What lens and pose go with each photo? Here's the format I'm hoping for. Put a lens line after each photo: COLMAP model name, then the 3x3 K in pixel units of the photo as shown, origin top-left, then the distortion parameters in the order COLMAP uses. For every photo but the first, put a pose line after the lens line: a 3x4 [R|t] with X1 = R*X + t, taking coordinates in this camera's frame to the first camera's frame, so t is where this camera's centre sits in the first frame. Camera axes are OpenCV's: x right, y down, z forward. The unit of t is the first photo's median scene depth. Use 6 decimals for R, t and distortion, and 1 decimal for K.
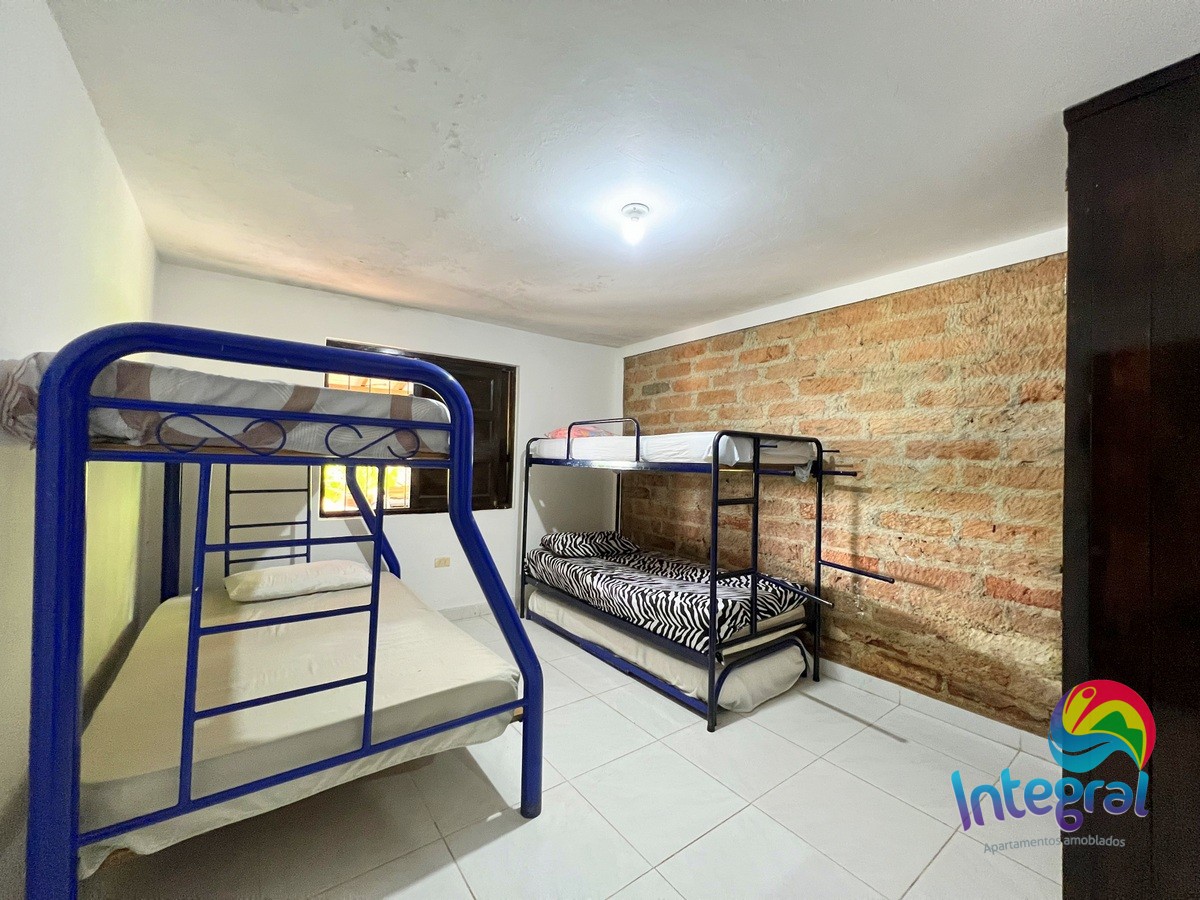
lens RADIAL K [[478.5, 0, 595.8], [0, 478.5, 451.5], [0, 0, 1]] dist [-0.000853, 0.000180]
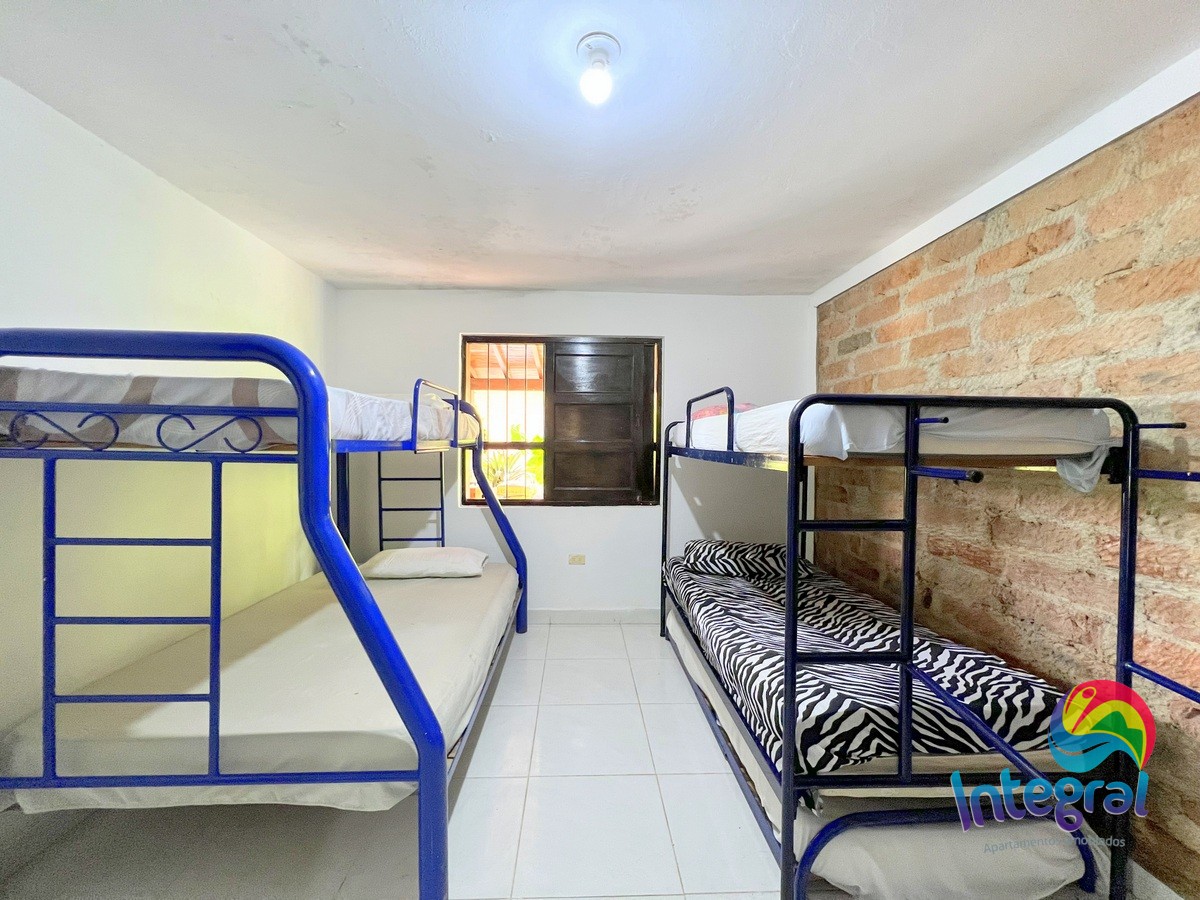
lens RADIAL K [[478.5, 0, 599.3], [0, 478.5, 450.5], [0, 0, 1]] dist [-0.000853, 0.000180]
pose [[0.827096, -0.004805, -0.562040, 0.293428], [0.018700, 0.999645, 0.018974, 0.003682], [0.561750, -0.026204, 0.826892, 0.320421]]
